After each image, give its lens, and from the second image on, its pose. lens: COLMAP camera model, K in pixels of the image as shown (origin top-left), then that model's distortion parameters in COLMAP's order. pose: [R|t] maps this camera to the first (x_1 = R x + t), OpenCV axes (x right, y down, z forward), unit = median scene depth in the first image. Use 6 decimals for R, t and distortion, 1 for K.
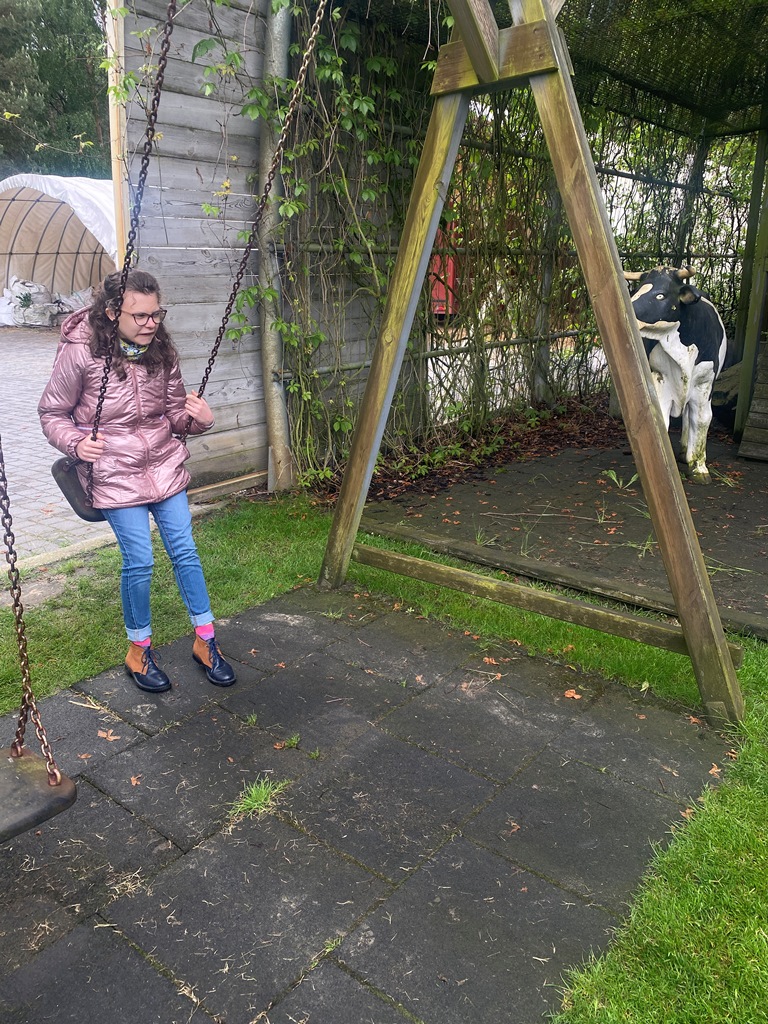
lens RADIAL K [[811.3, 0, 403.3], [0, 811.3, 511.9], [0, 0, 1]] dist [0.057610, -0.041163]
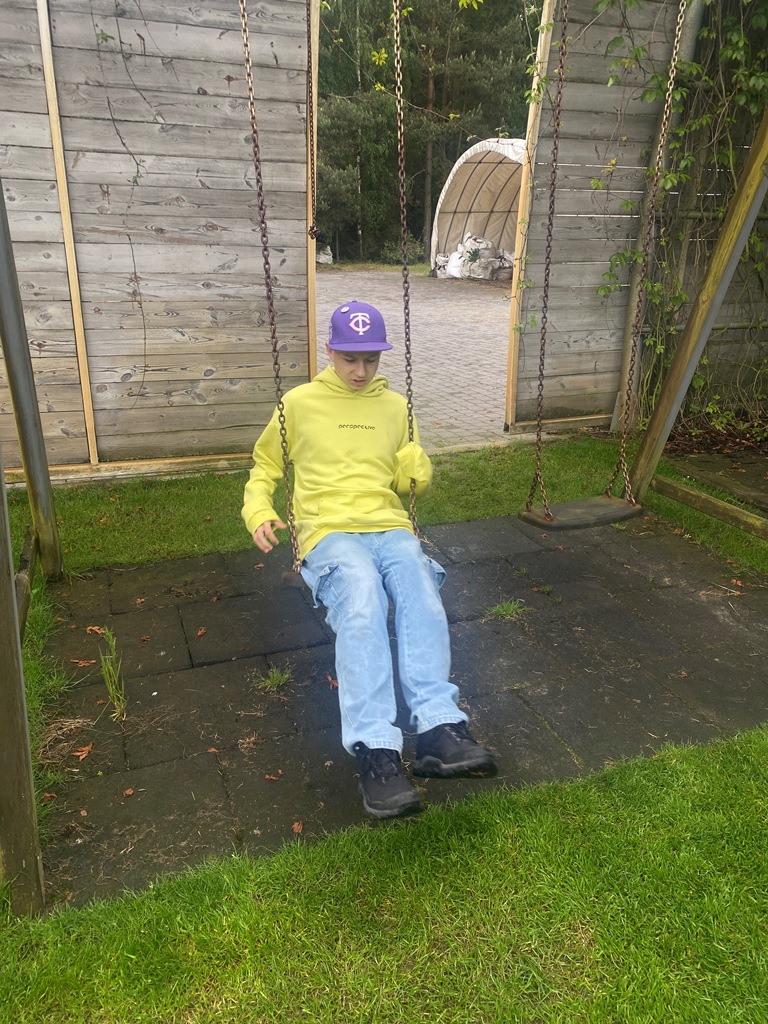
lens RADIAL K [[811.3, 0, 403.3], [0, 811.3, 511.9], [0, 0, 1]] dist [0.057610, -0.041163]
pose [[0.873692, 0.182894, -0.450791, 0.126061], [-0.162127, 0.983132, 0.084651, 0.039501], [0.458669, -0.000873, 0.888607, -0.163530]]
